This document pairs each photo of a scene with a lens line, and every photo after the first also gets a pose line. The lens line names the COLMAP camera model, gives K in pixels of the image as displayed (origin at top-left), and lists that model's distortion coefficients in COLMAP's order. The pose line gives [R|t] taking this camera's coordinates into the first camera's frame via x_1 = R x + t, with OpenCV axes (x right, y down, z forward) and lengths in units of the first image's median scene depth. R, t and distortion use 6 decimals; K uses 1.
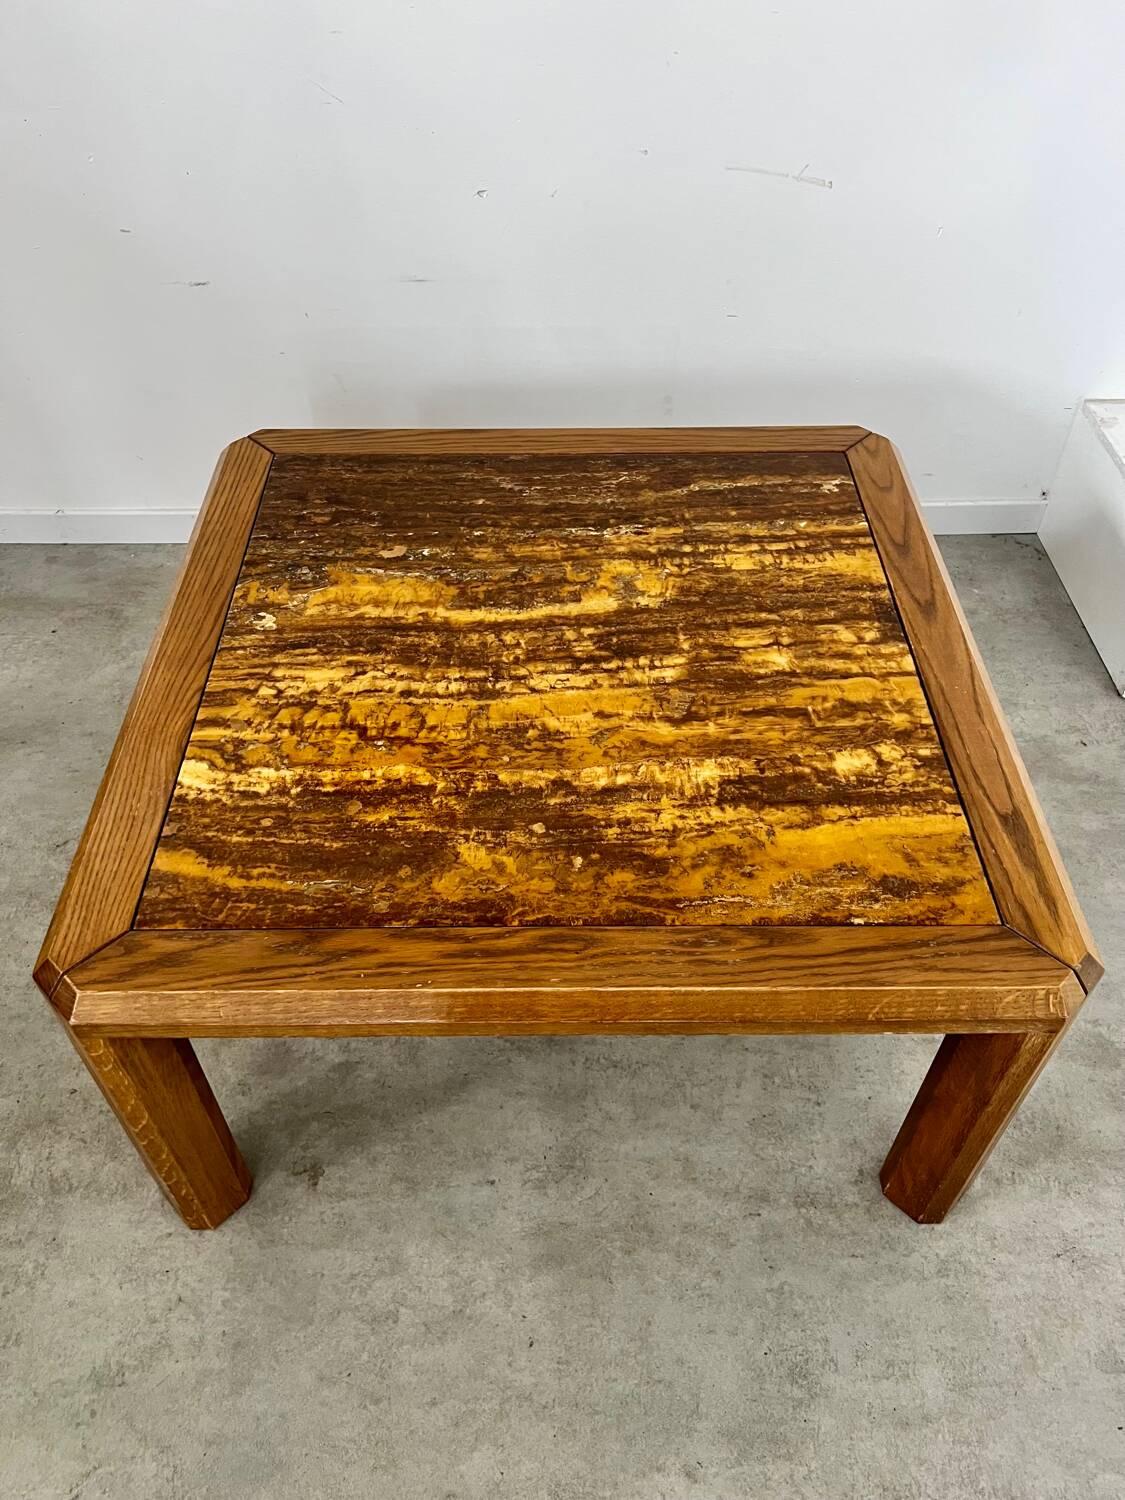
lens RADIAL K [[1137.7, 0, 551.4], [0, 1137.7, 761.3], [0, 0, 1]] dist [0.074537, -0.084532]
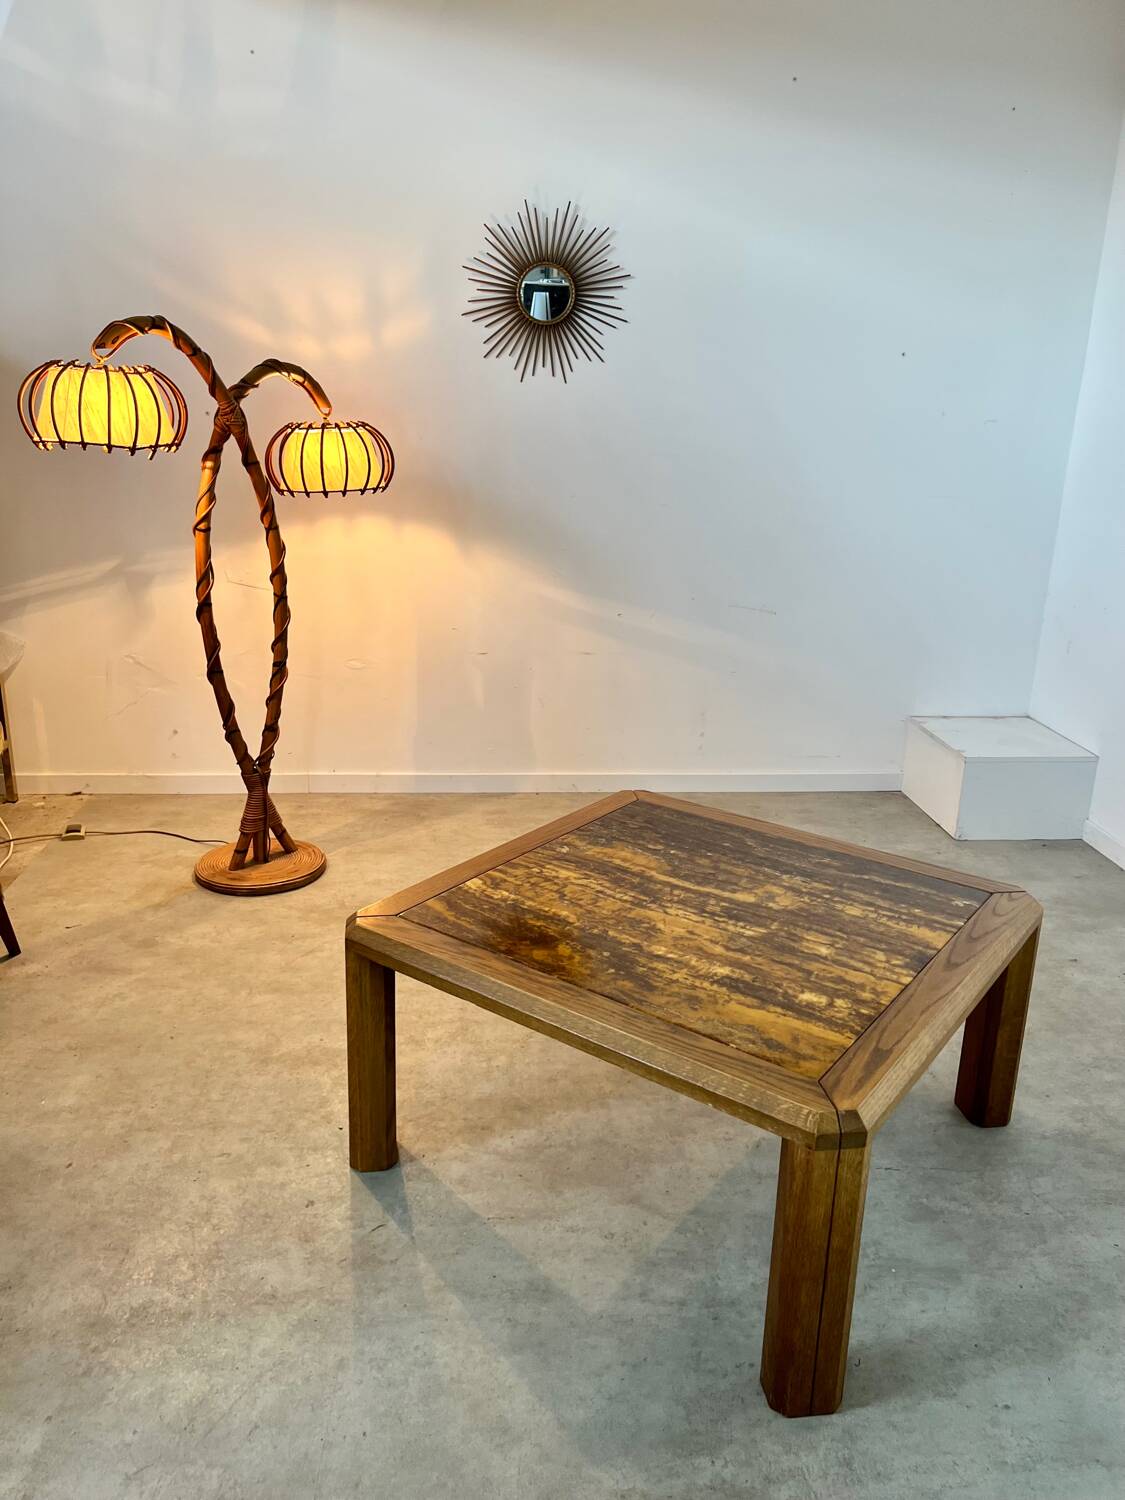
lens RADIAL K [[1136.5, 0, 556.6], [0, 1136.5, 753.2], [0, 0, 1]] dist [0.075434, -0.082986]
pose [[0.800337, 0.205427, -0.563259, 0.719720], [-0.457848, 0.815958, -0.352969, 0.391930], [0.387086, 0.540381, 0.747096, -0.388702]]
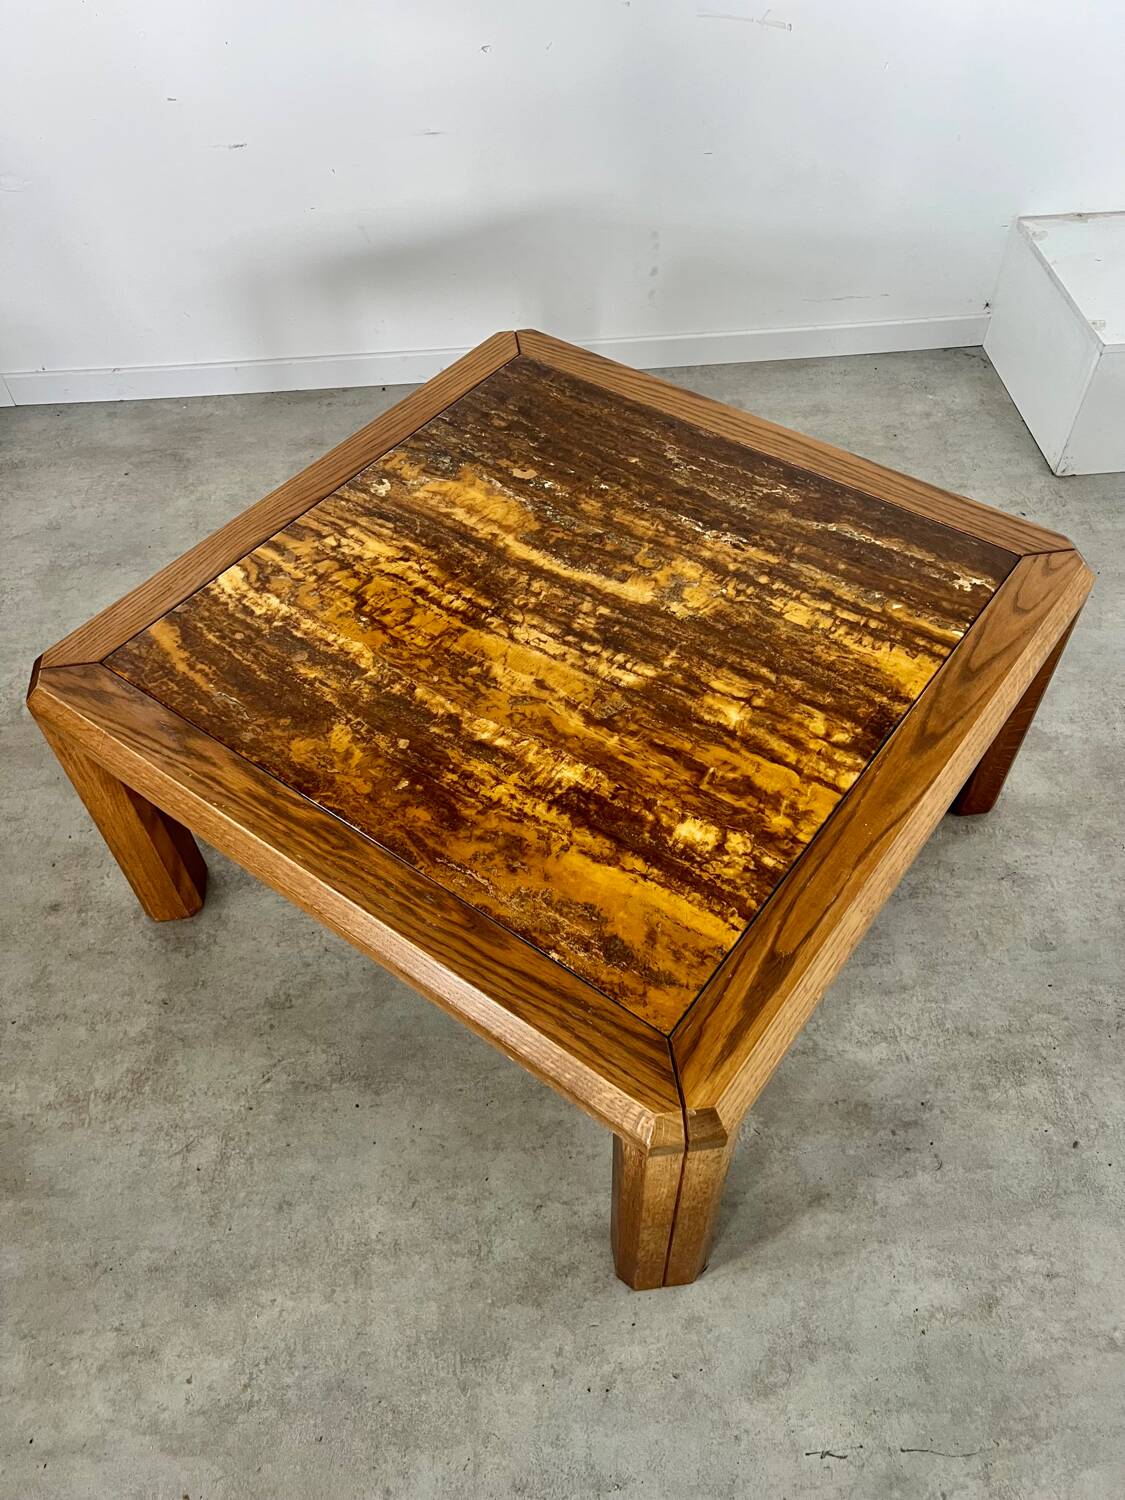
lens RADIAL K [[1136.5, 0, 556.2], [0, 1136.5, 756.1], [0, 0, 1]] dist [0.075434, -0.082986]
pose [[0.795694, 0.460085, -0.393946, 0.489101], [-0.426774, 0.887389, 0.174371, -0.166713], [0.429808, 0.029380, 0.902442, 0.054211]]
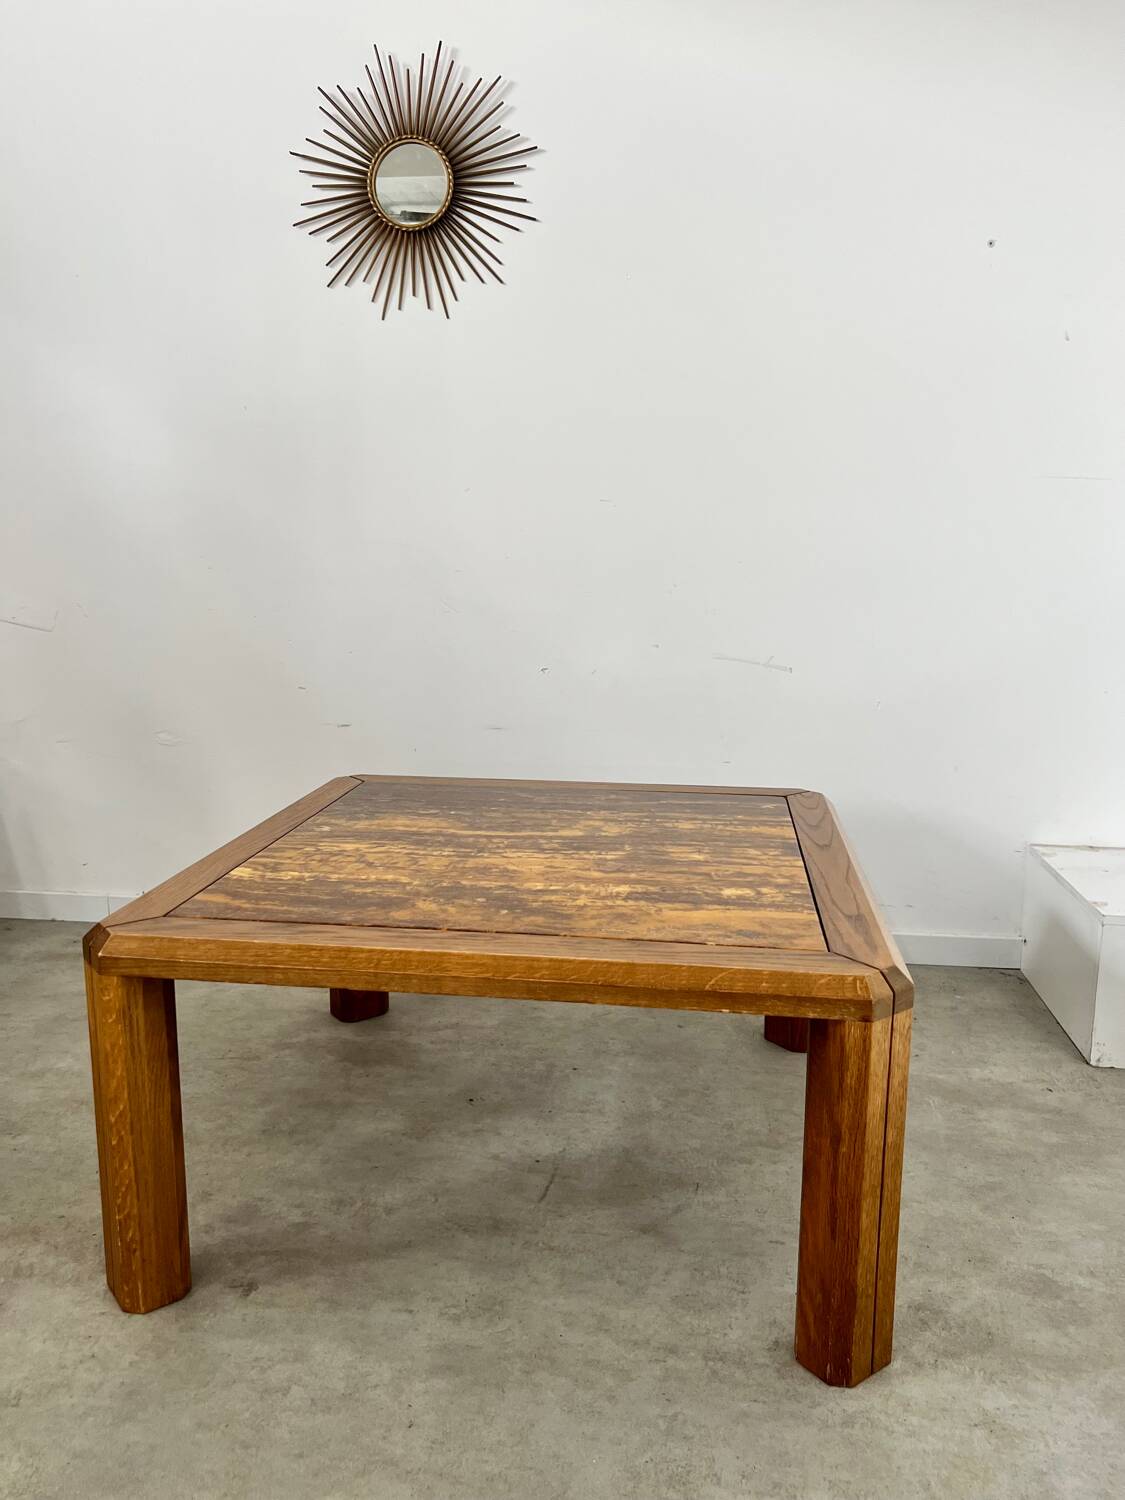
lens RADIAL K [[1137.7, 0, 550.0], [0, 1137.7, 758.1], [0, 0, 1]] dist [0.074537, -0.084532]
pose [[0.988822, 0.034617, -0.145028, 0.221225], [-0.112913, 0.809090, -0.576736, 0.592154], [0.097376, 0.586664, 0.803955, -0.116519]]
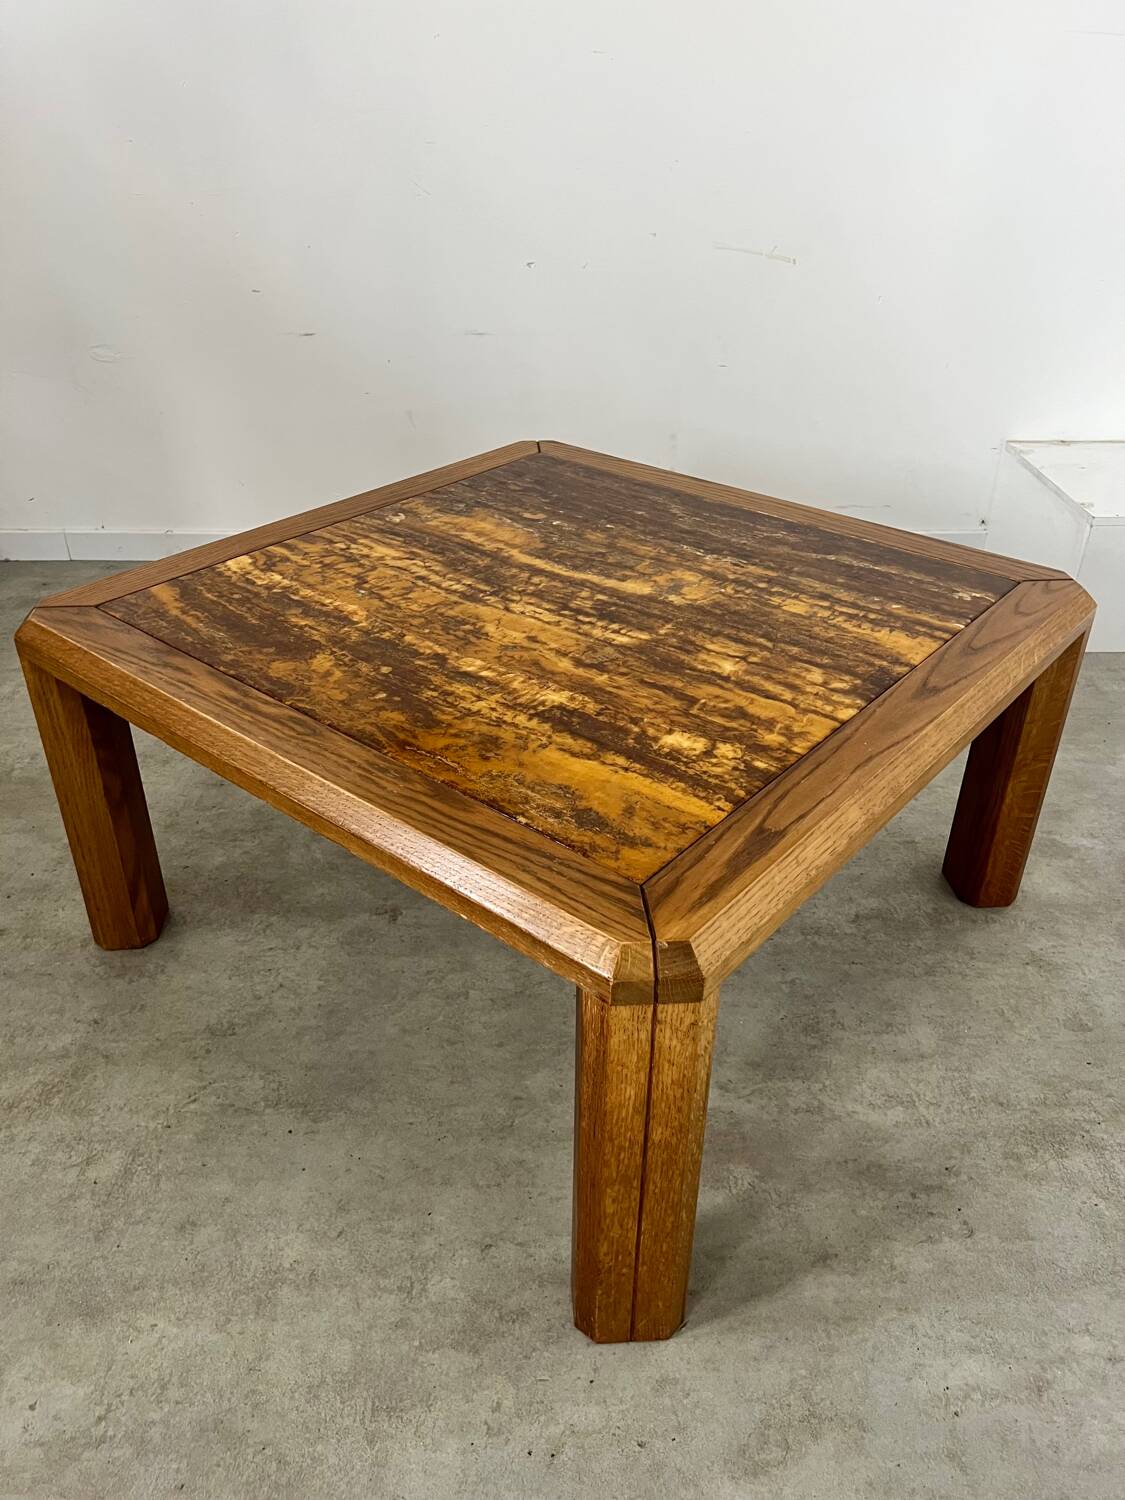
lens RADIAL K [[1136.5, 0, 551.9], [0, 1136.5, 755.7], [0, 0, 1]] dist [0.075434, -0.082986]
pose [[0.759327, 0.354459, -0.545693, 0.644461], [-0.481580, 0.870097, -0.104936, 0.148224], [0.437611, 0.342476, 0.831389, 0.176332]]
